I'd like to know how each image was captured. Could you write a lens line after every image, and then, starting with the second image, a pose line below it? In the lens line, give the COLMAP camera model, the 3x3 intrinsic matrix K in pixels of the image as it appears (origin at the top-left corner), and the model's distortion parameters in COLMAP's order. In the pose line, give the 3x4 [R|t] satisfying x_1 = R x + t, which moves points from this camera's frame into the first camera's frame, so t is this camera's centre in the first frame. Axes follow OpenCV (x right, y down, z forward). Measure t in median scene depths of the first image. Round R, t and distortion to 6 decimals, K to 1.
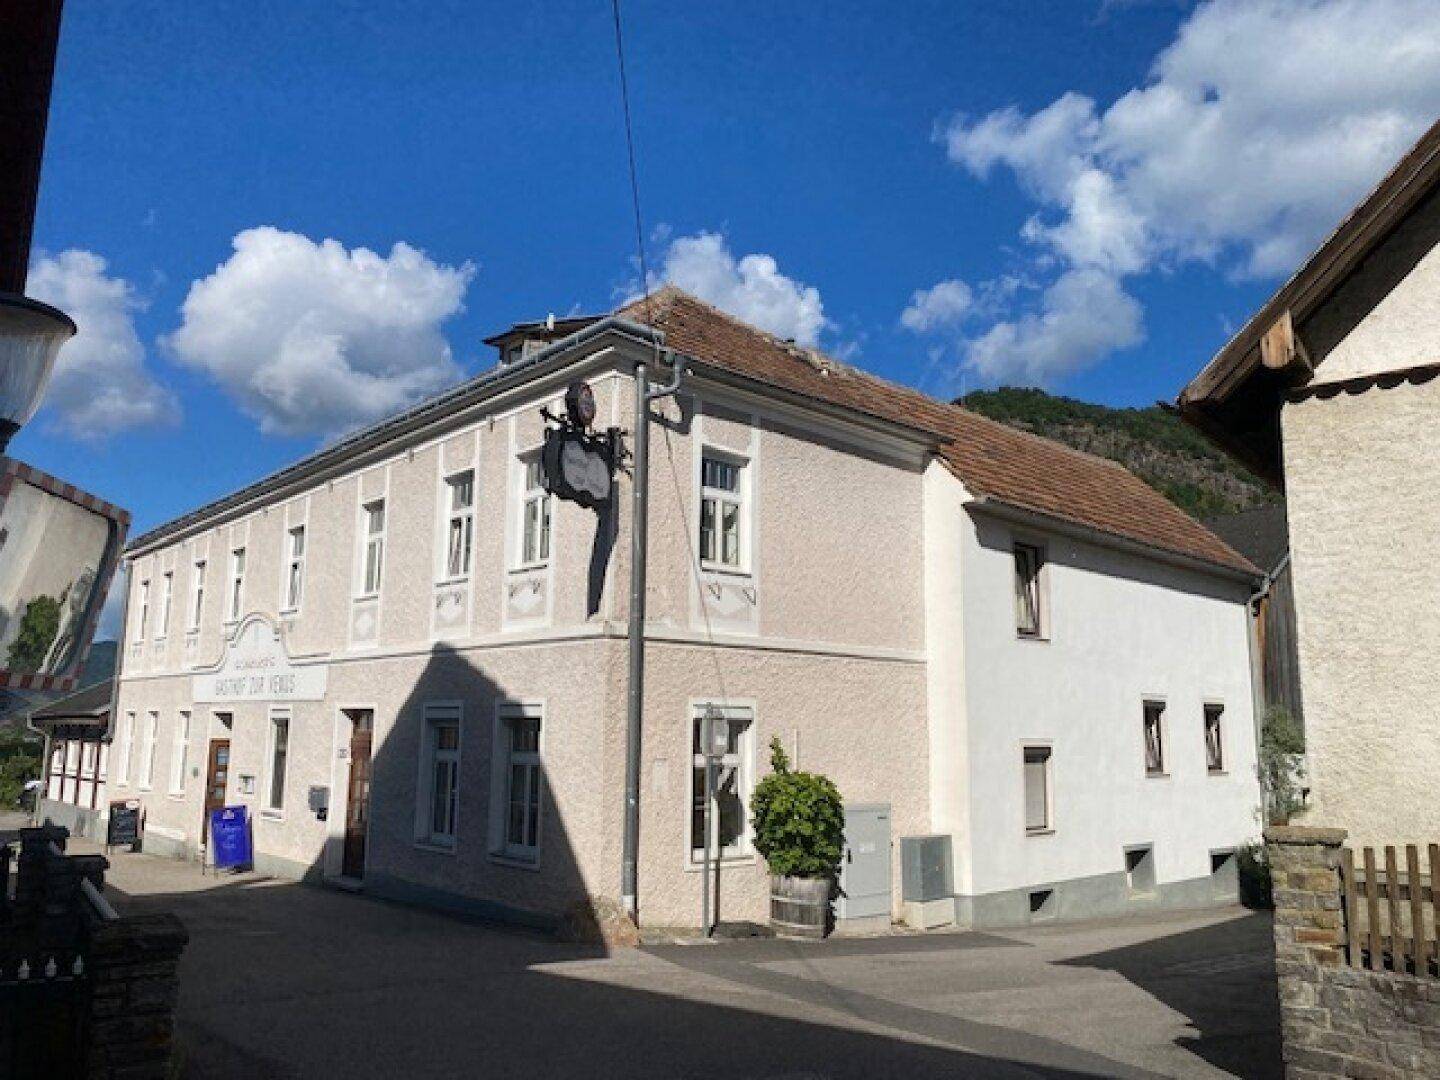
lens RADIAL K [[1111.3, 0, 686.3], [0, 1111.3, 538.2], [0, 0, 1]] dist [0.013620, 0.001413]
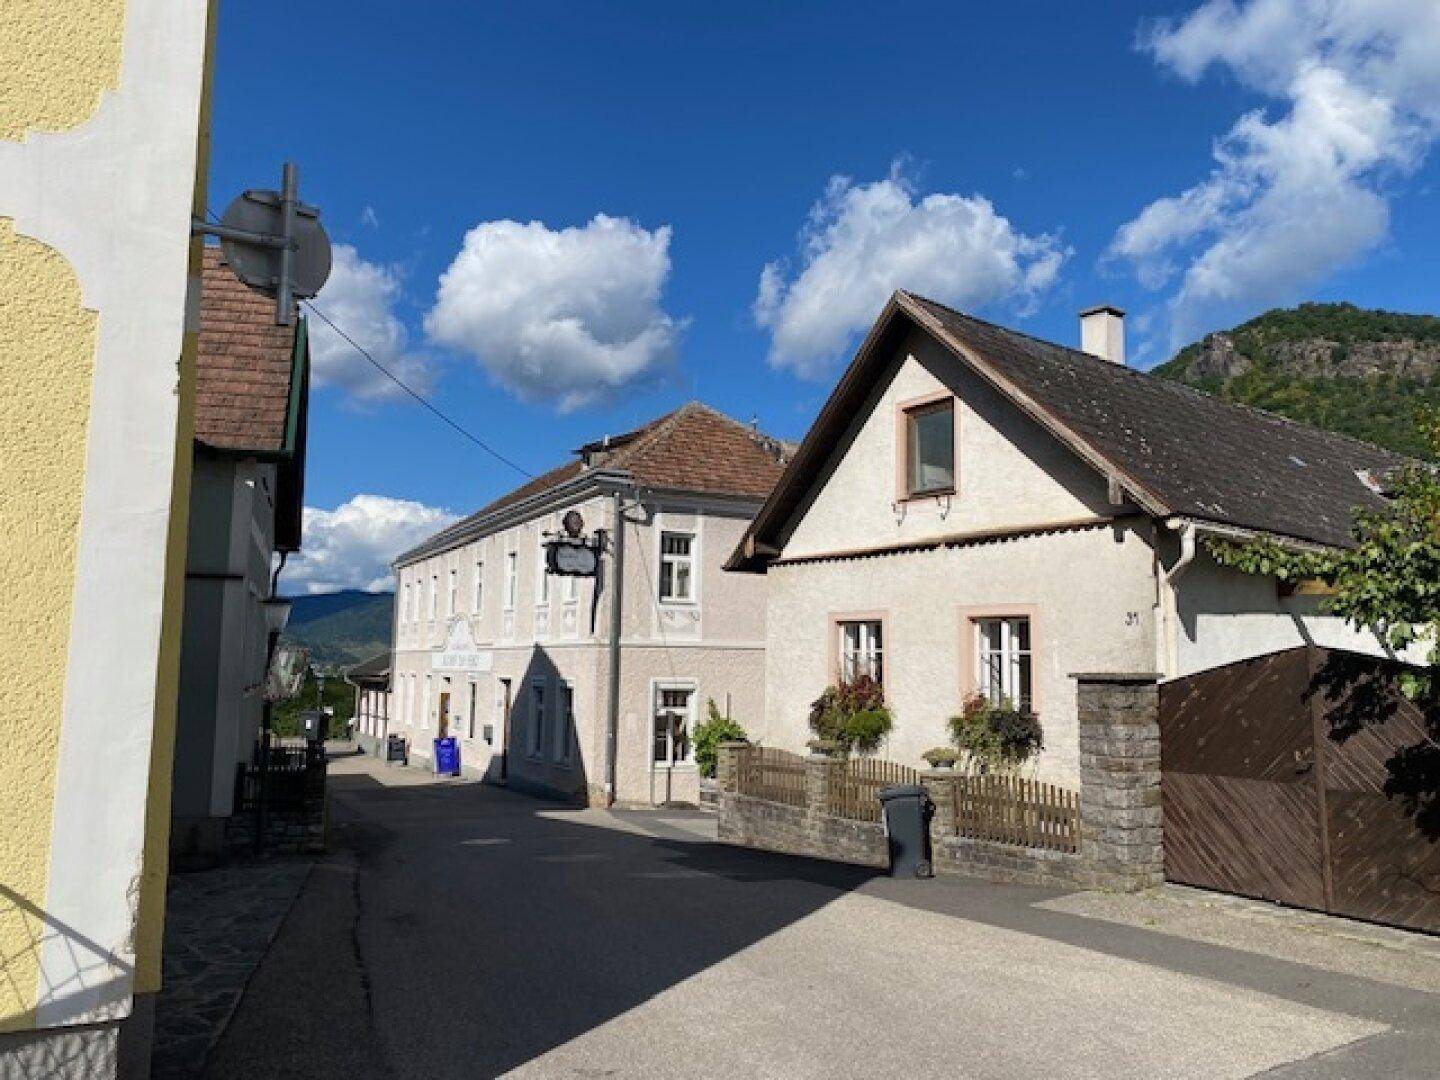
lens RADIAL K [[1098.0, 0, 688.8], [0, 1098.0, 542.1], [0, 0, 1]] dist [0.001675, -0.003338]
pose [[0.970441, -0.028621, -0.239634, 0.447739], [0.040504, 0.998174, 0.044811, -0.136069], [0.237914, -0.053192, 0.969829, -0.620791]]
